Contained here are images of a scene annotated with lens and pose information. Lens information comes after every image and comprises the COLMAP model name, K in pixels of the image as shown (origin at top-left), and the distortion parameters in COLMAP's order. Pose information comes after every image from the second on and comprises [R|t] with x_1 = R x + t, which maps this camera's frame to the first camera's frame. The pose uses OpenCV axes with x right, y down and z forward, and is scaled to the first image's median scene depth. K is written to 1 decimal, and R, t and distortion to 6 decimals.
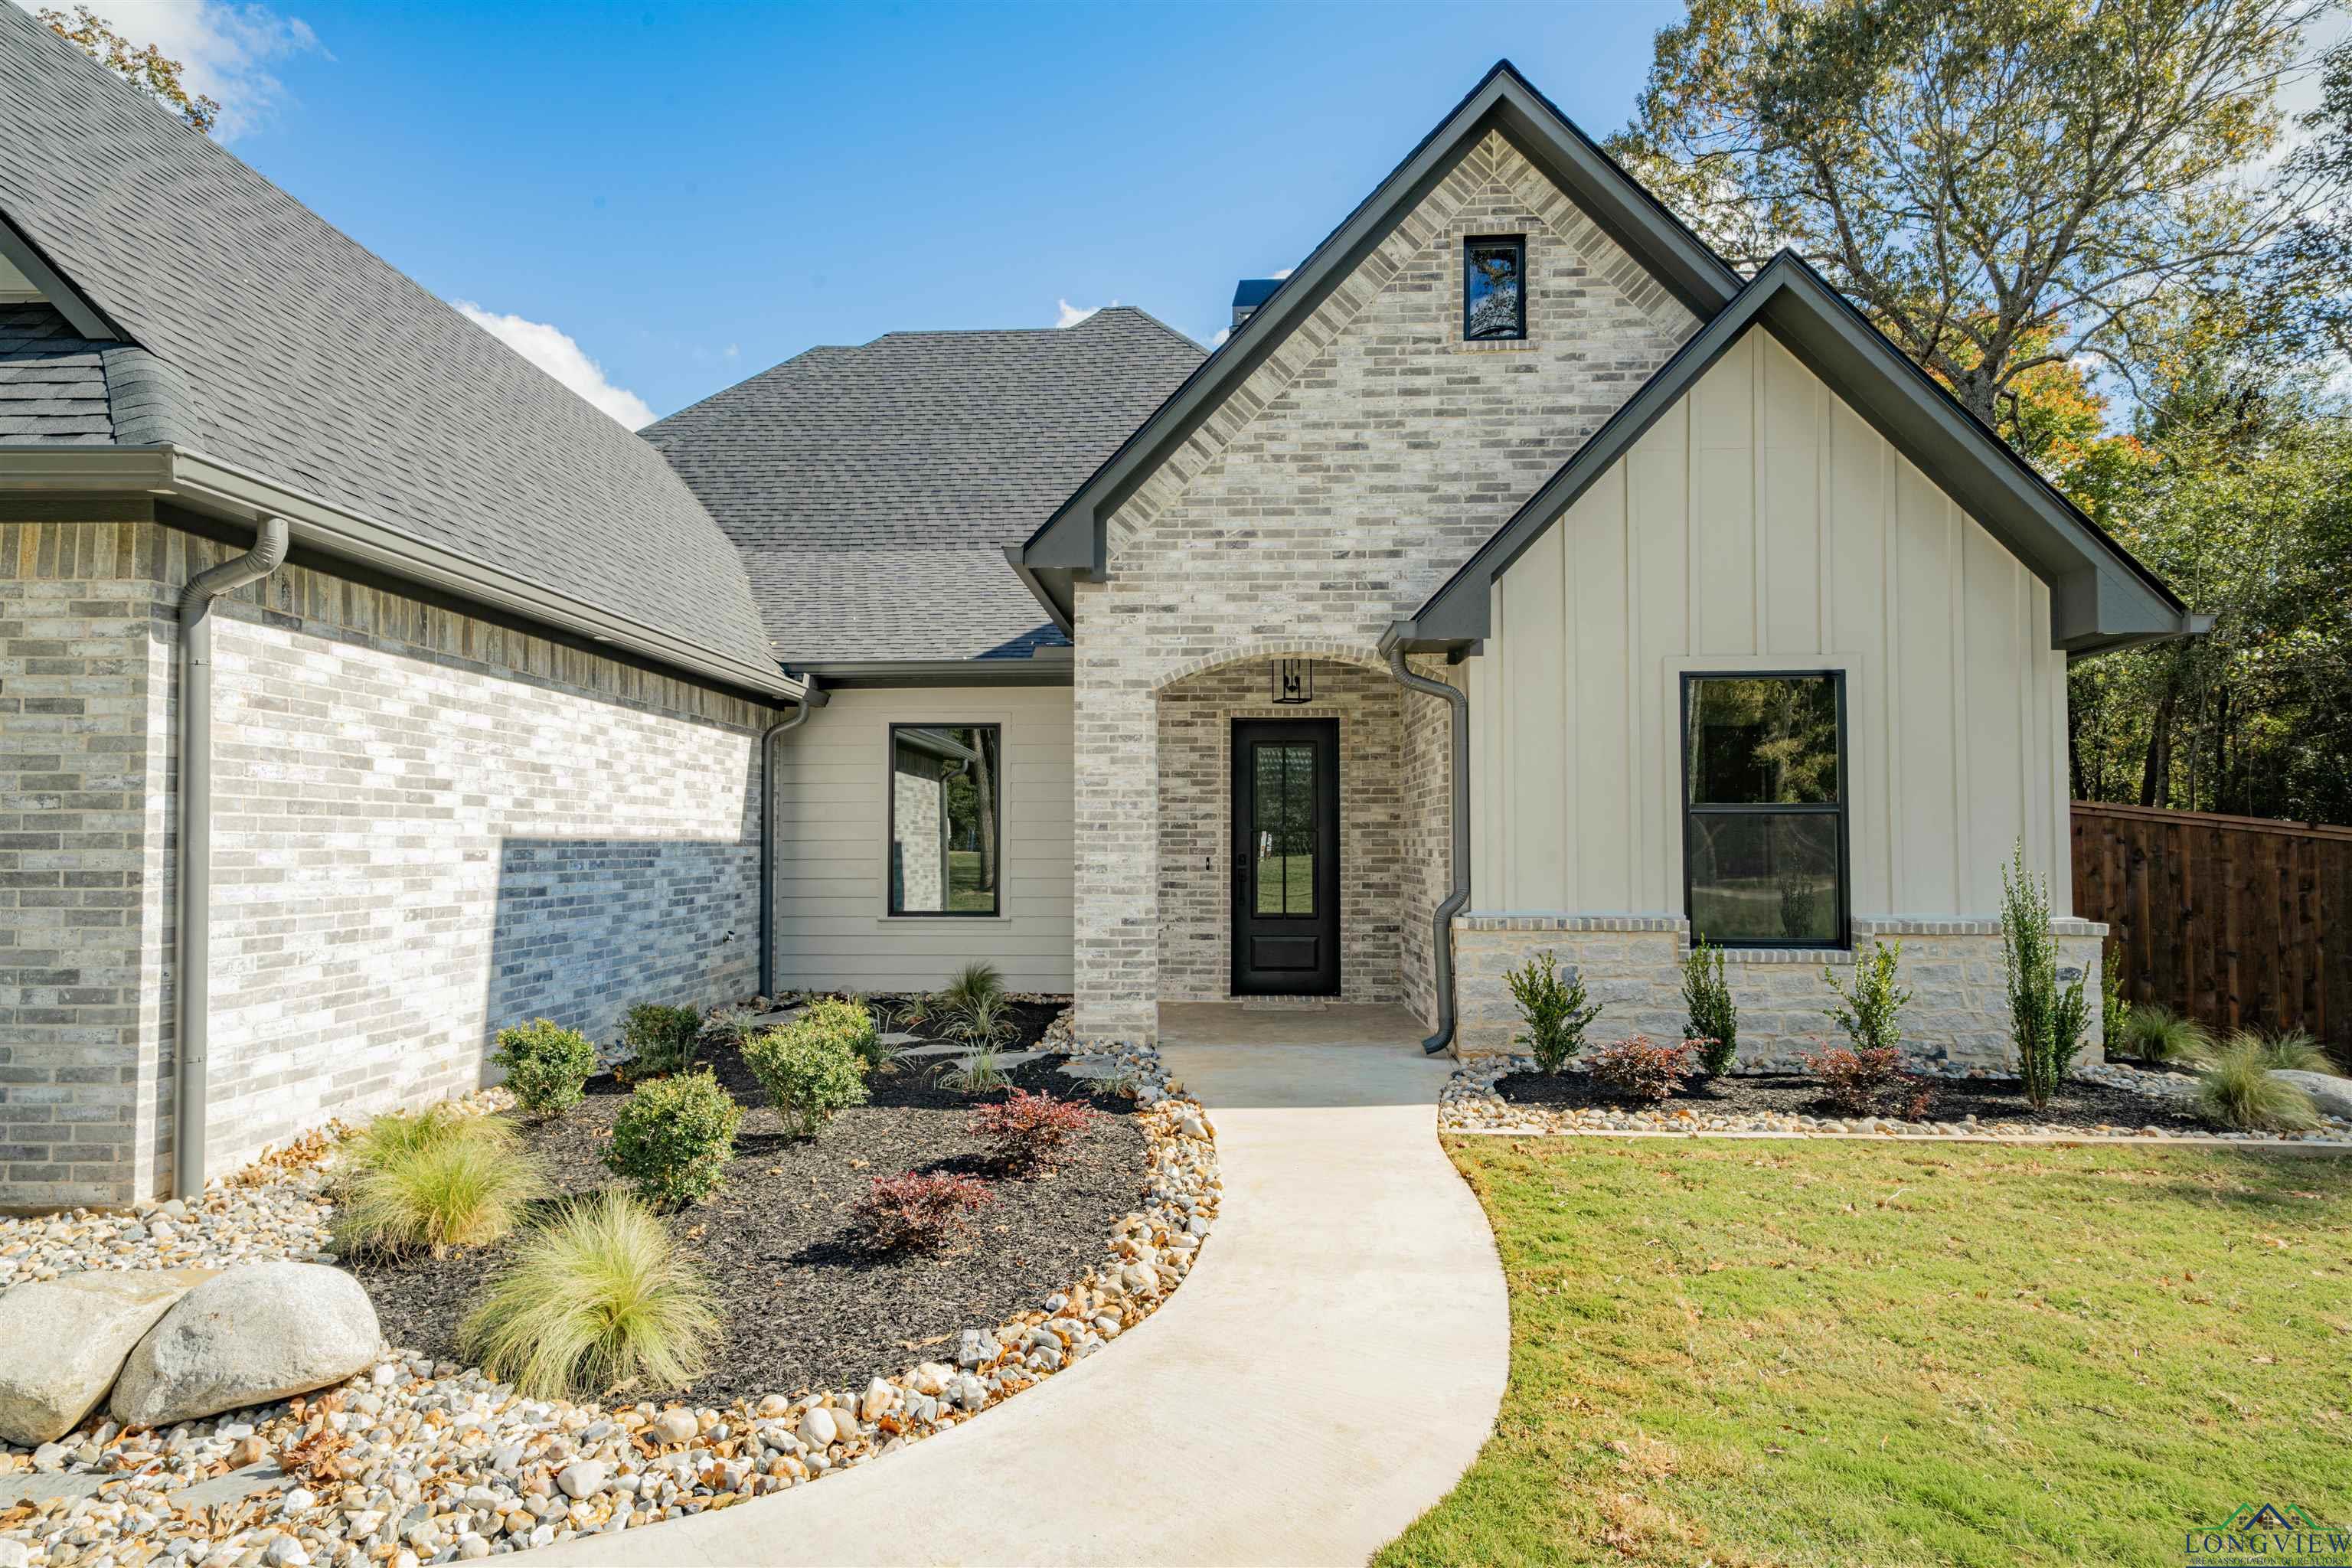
lens RADIAL K [[1300.3, 0, 1178.2], [0, 1300.3, 777.6], [0, 0, 1]] dist [0.020062, 0.002941]
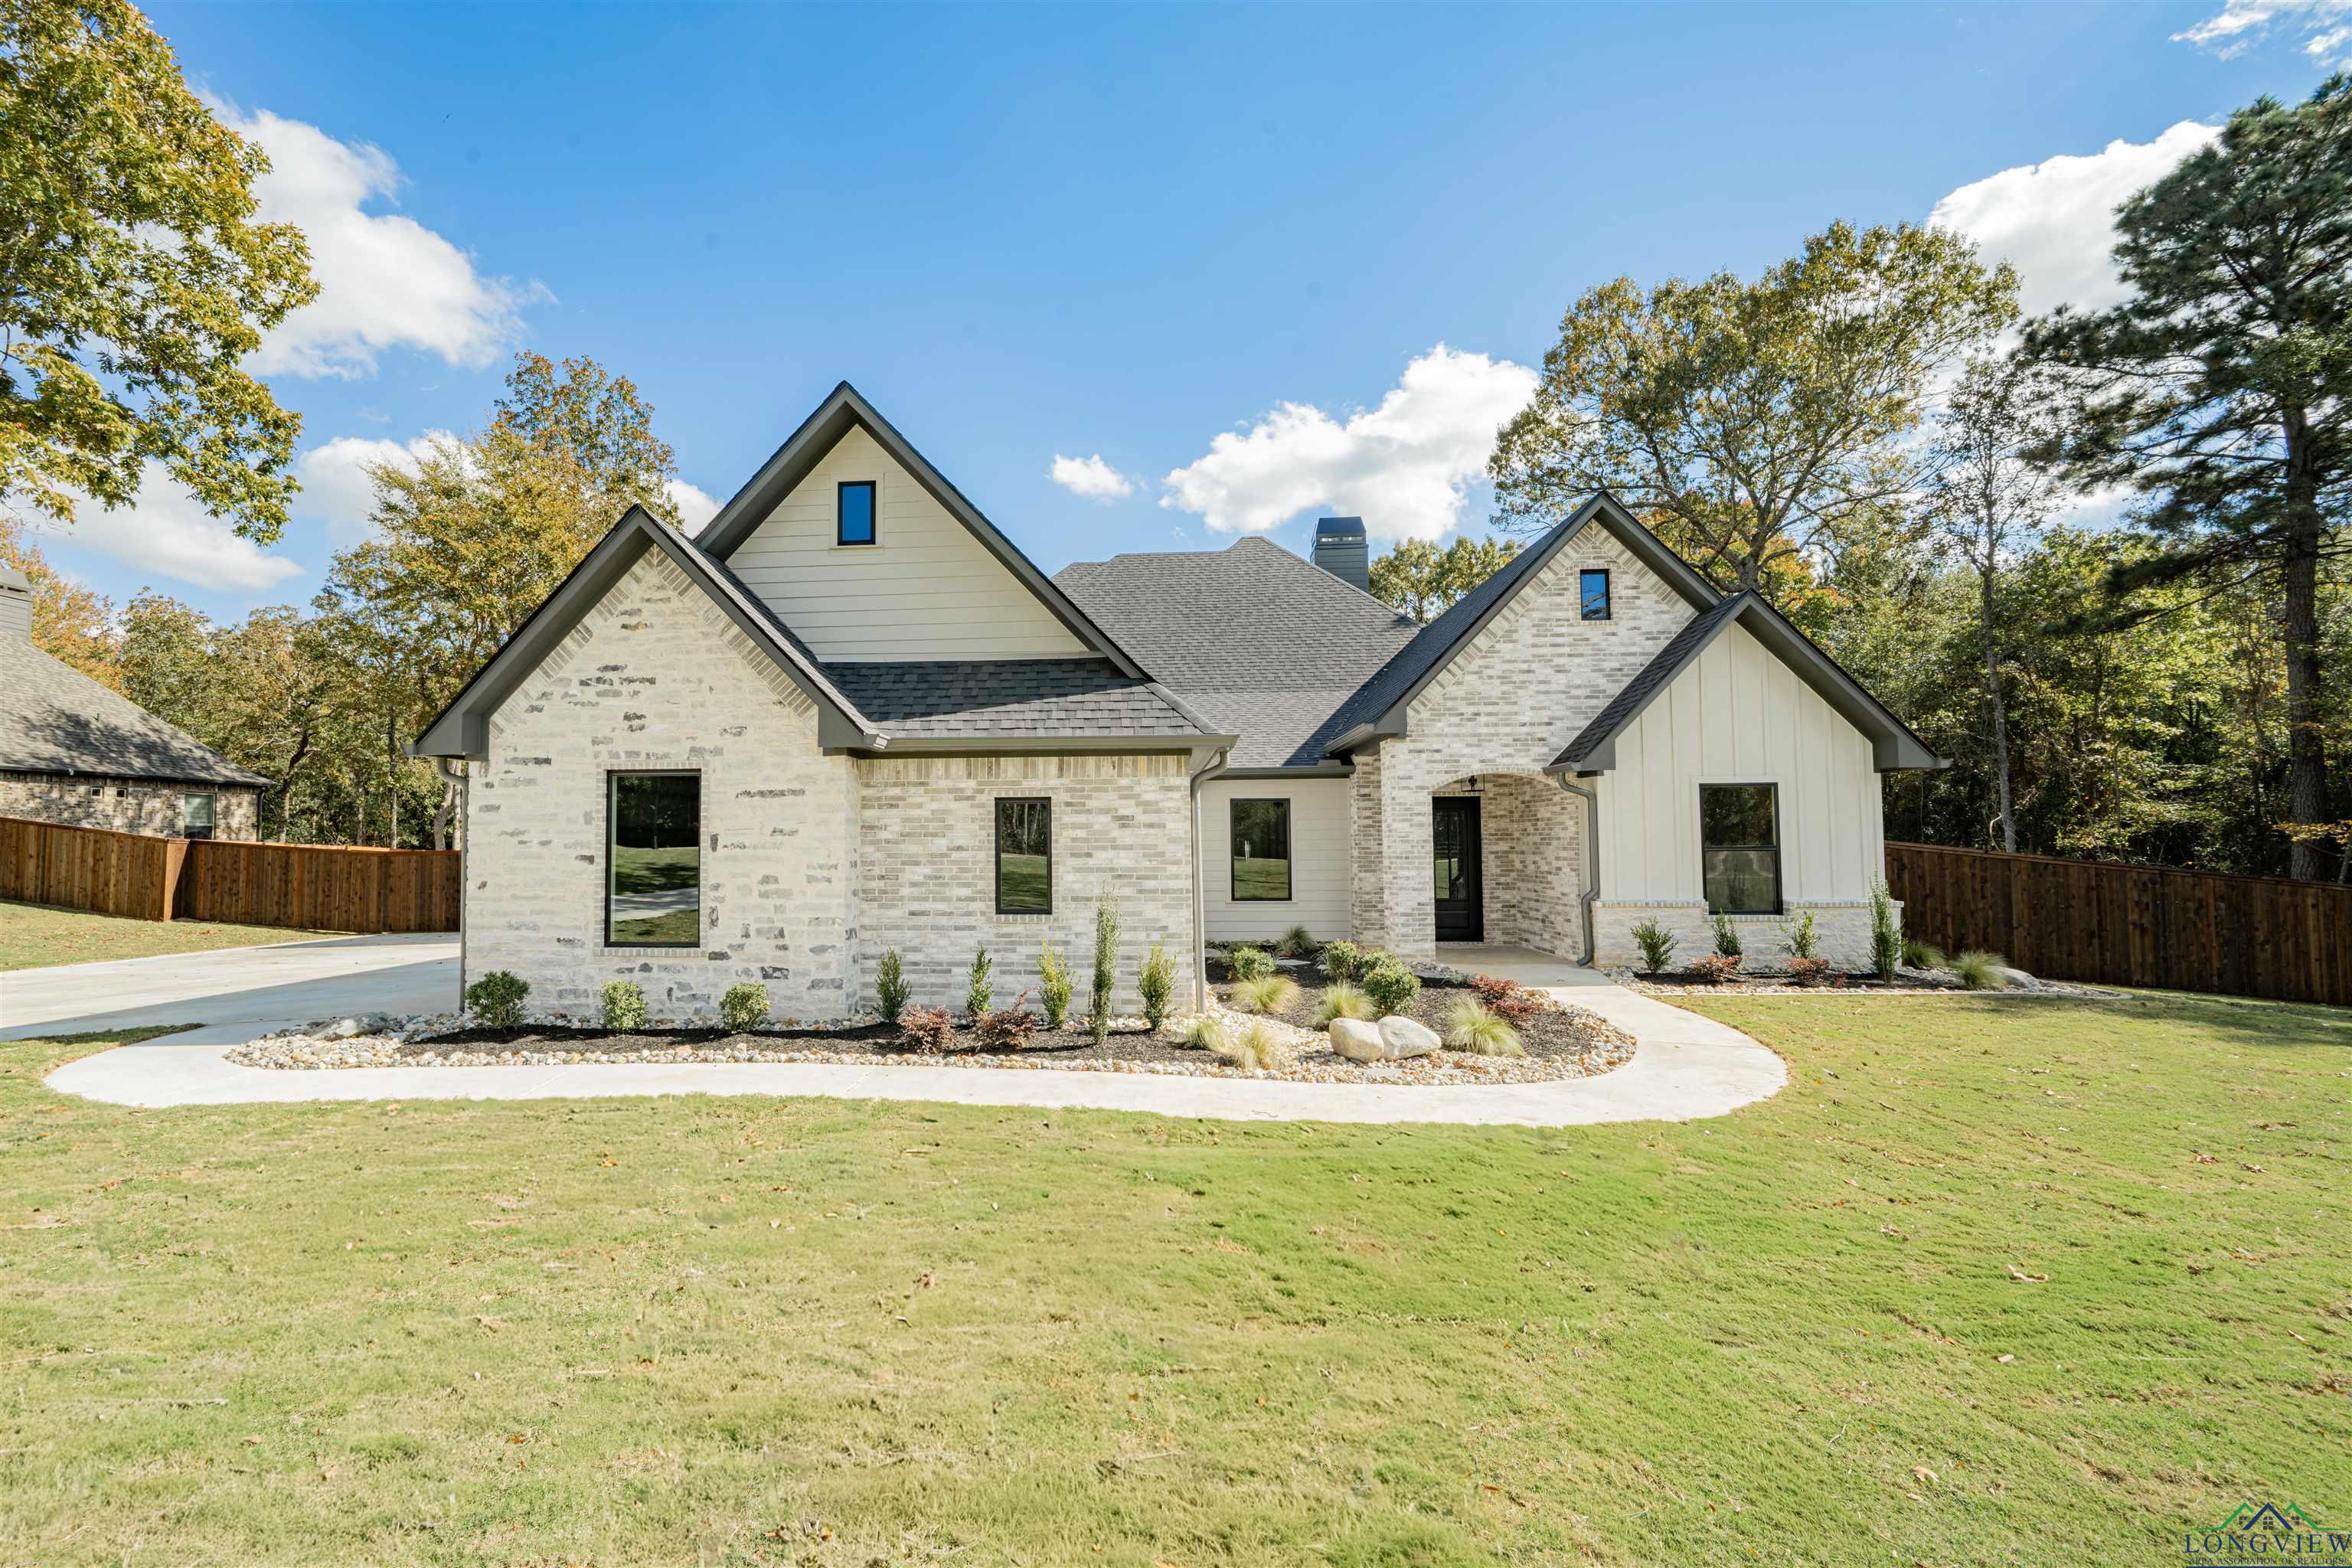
lens RADIAL K [[873.0, 0, 1171.8], [0, 873.0, 792.2], [0, 0, 1]] dist [-0.016326, -0.000153]
pose [[0.999782, -0.007755, -0.019364, -0.402117], [0.007481, 0.999872, -0.014161, -0.049182], [0.019471, 0.014013, 0.999712, -0.379716]]
